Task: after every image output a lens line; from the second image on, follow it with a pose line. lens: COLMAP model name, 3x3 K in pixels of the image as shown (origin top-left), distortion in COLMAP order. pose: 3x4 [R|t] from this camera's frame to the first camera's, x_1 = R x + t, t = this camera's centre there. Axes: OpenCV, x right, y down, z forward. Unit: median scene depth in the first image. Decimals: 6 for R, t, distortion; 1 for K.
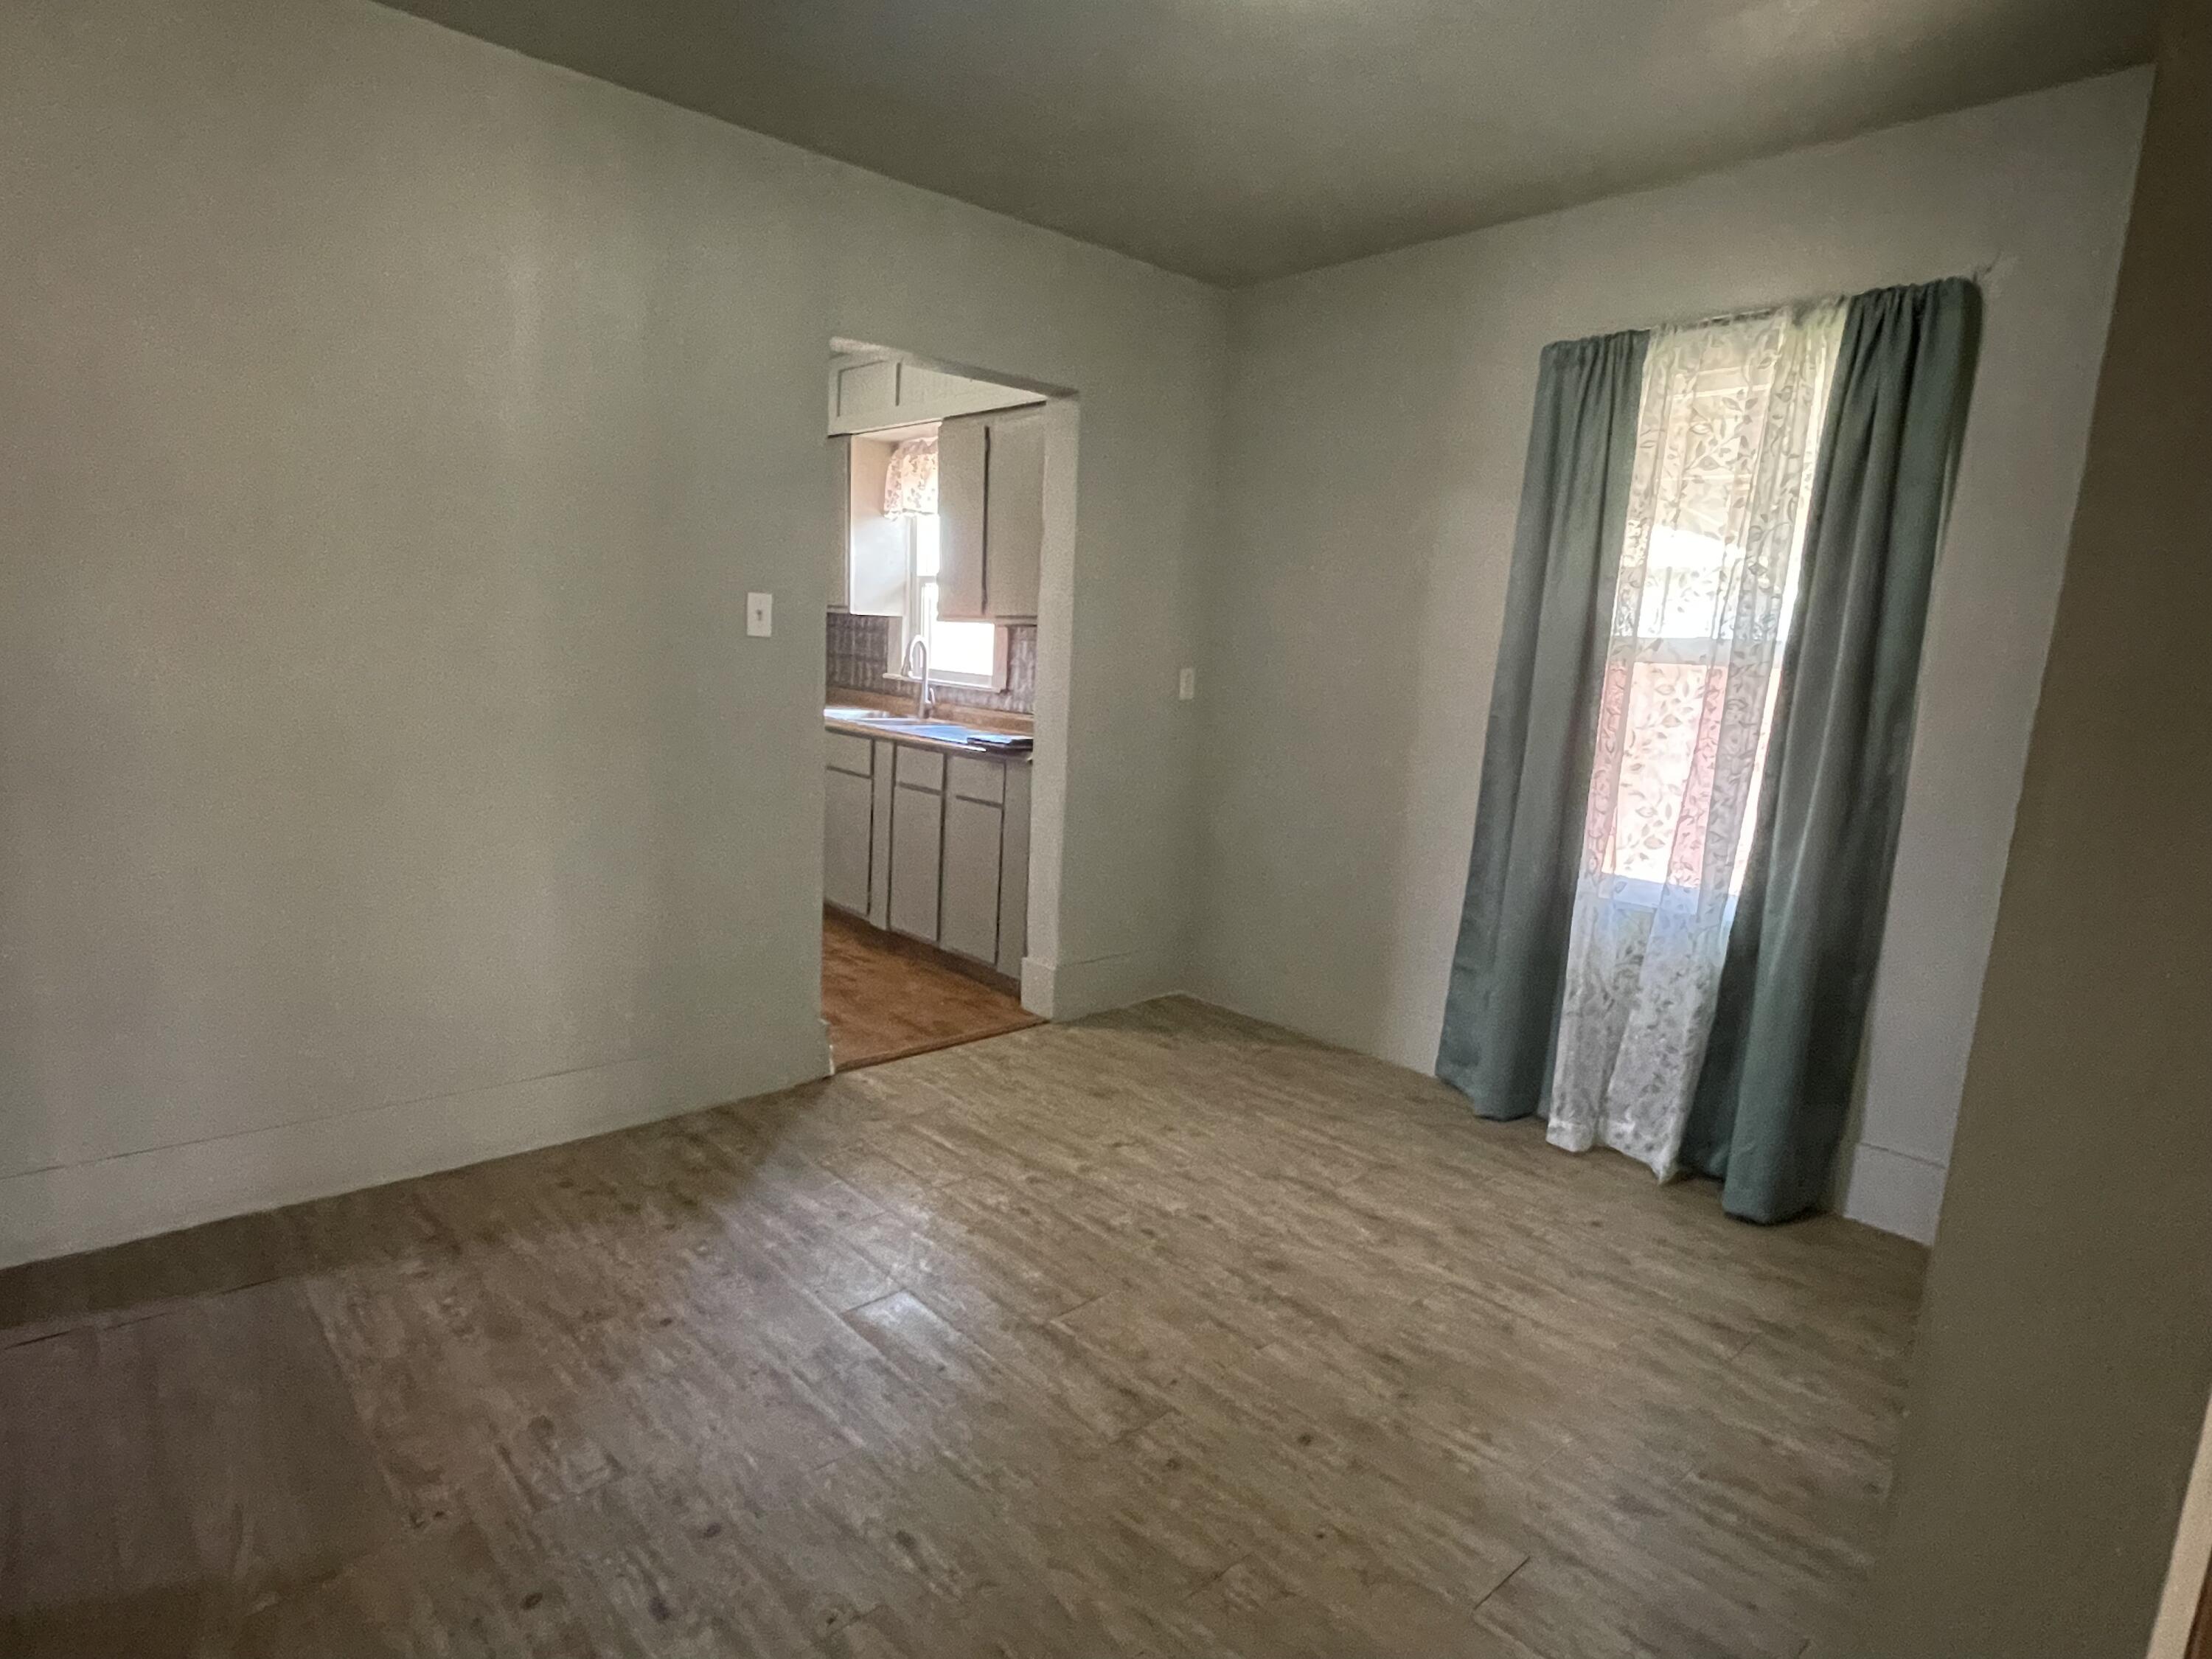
lens RADIAL K [[1193.7, 0, 1106.0], [0, 1193.7, 829.5], [0, 0, 1]] dist [-0.026712, -0.000071]
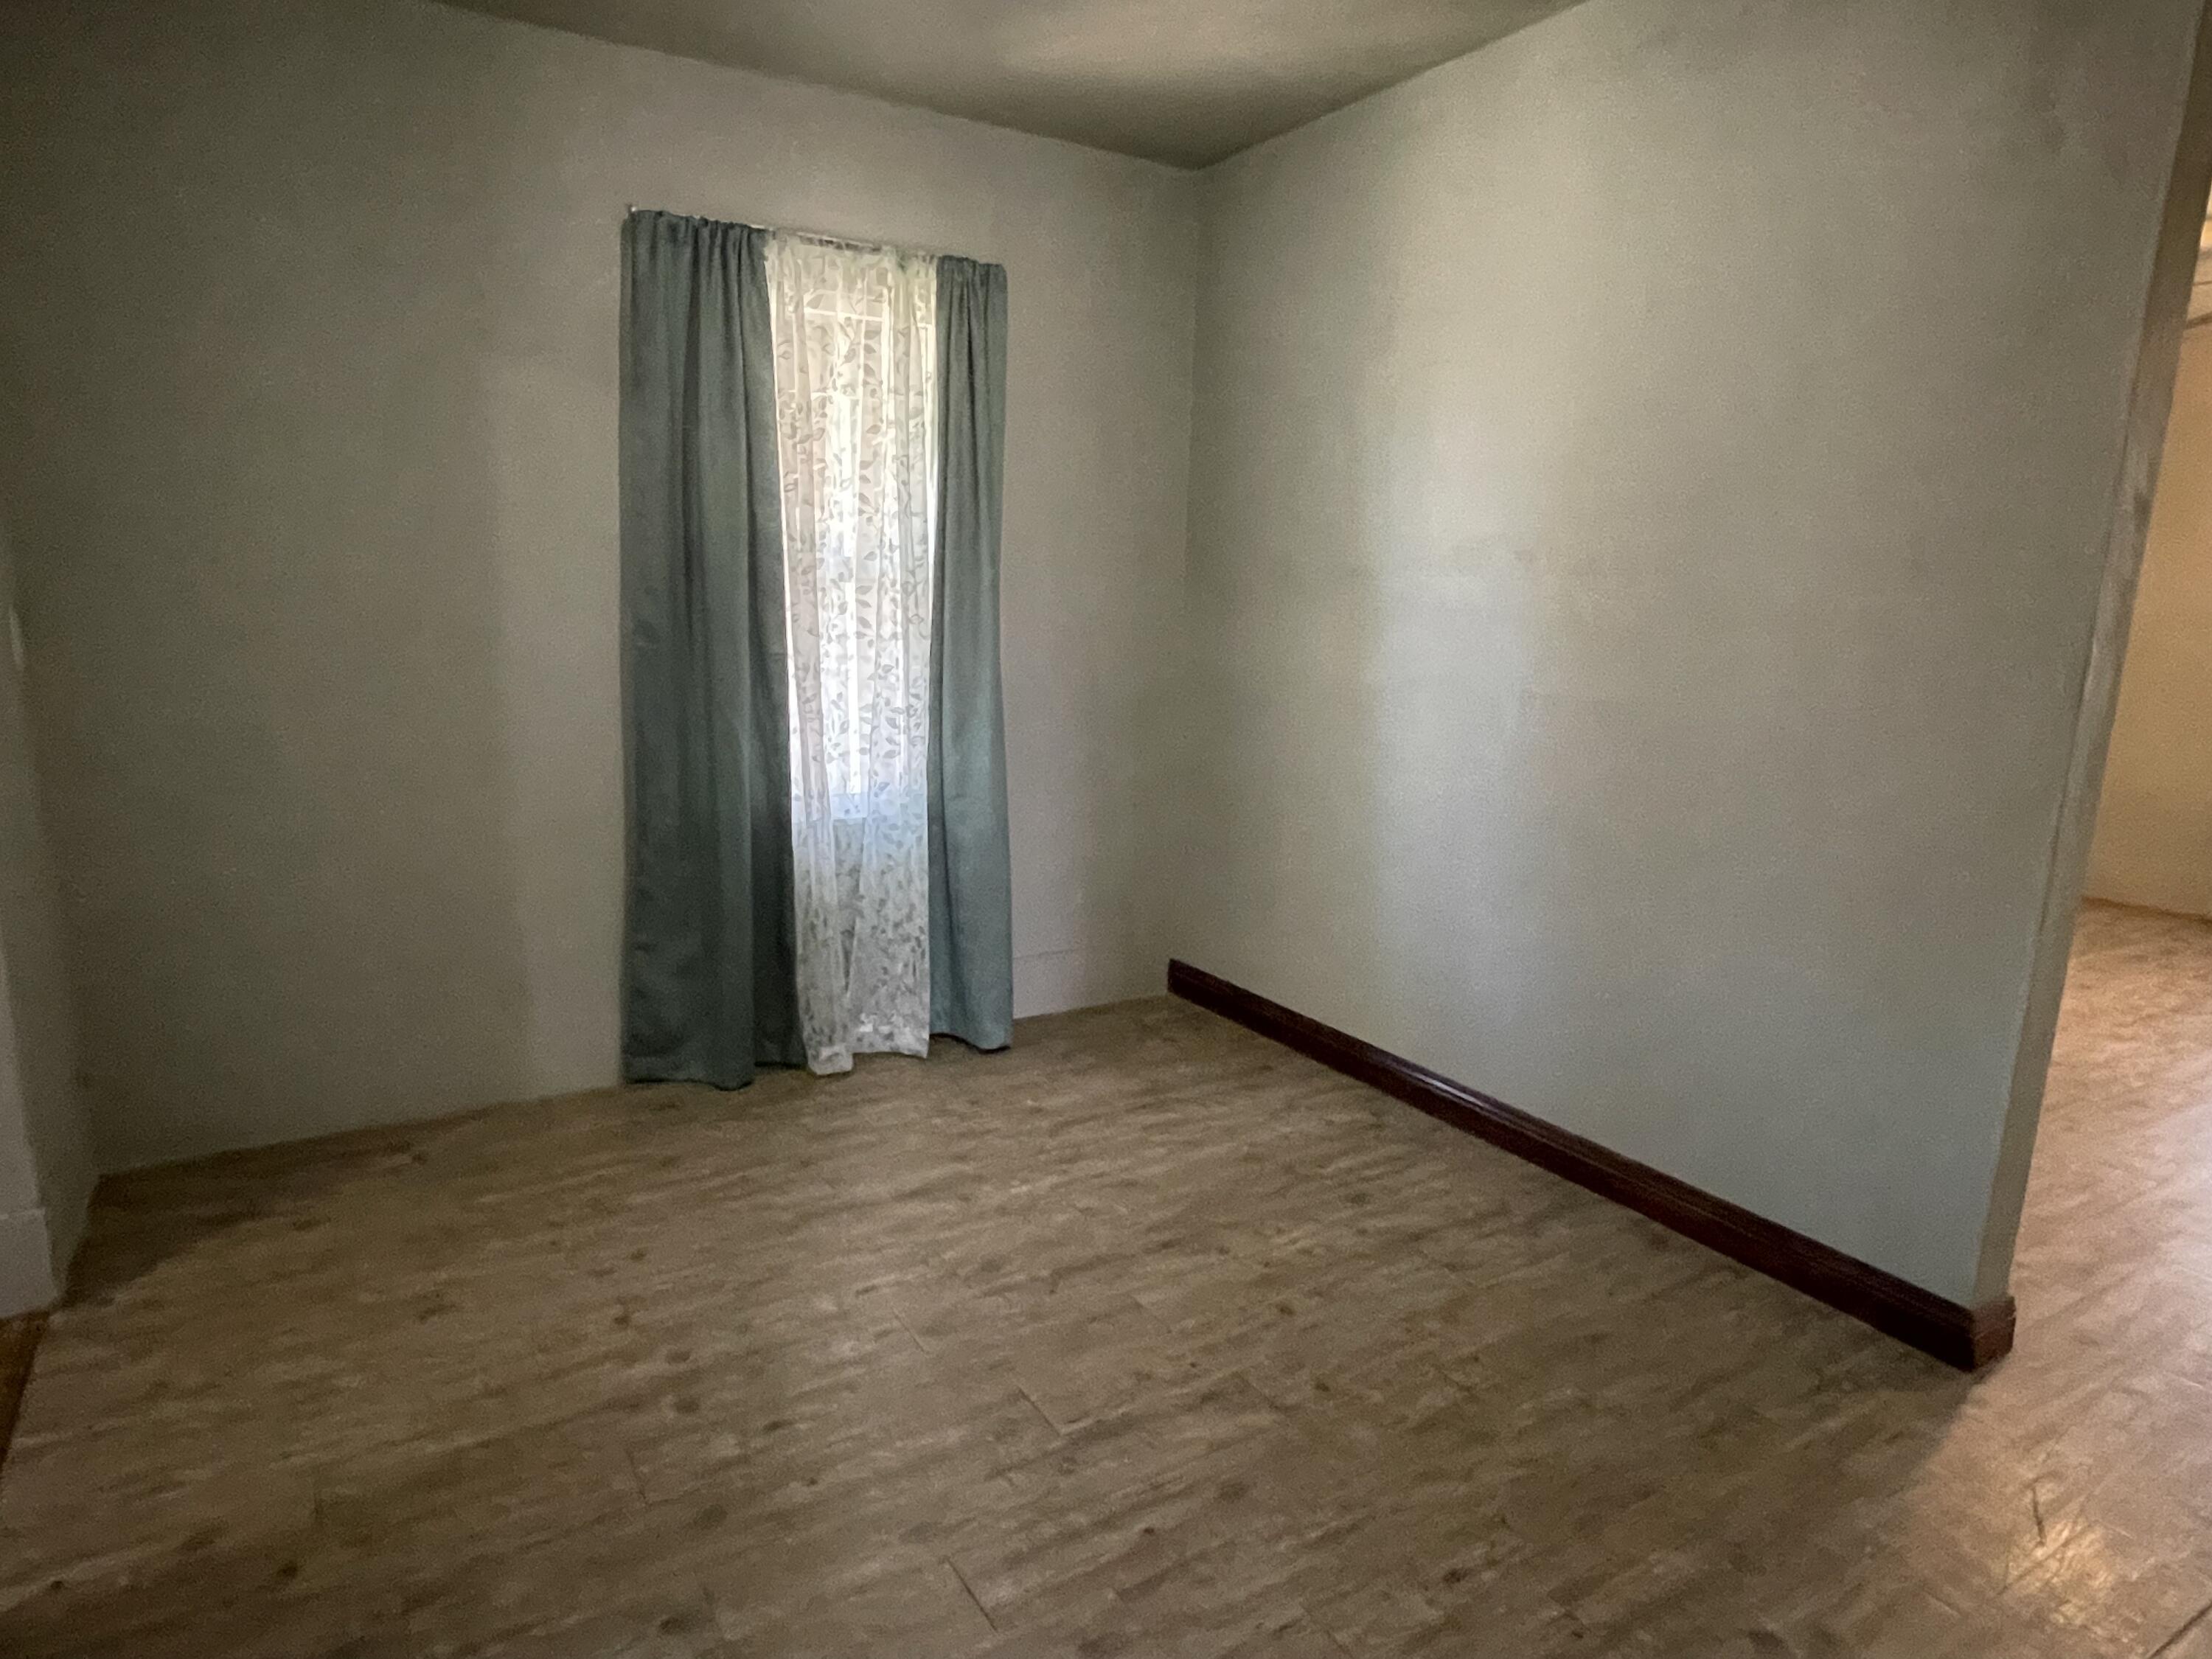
lens RADIAL K [[1292.7, 0, 1106.0], [0, 1292.7, 829.5], [0, 0, 1]] dist [0.024080, -0.040588]
pose [[0.192471, -0.222299, 0.955792, -0.615857], [0.135223, 0.970719, 0.198541, -0.126833], [-0.971941, 0.091031, 0.216895, 0.564762]]
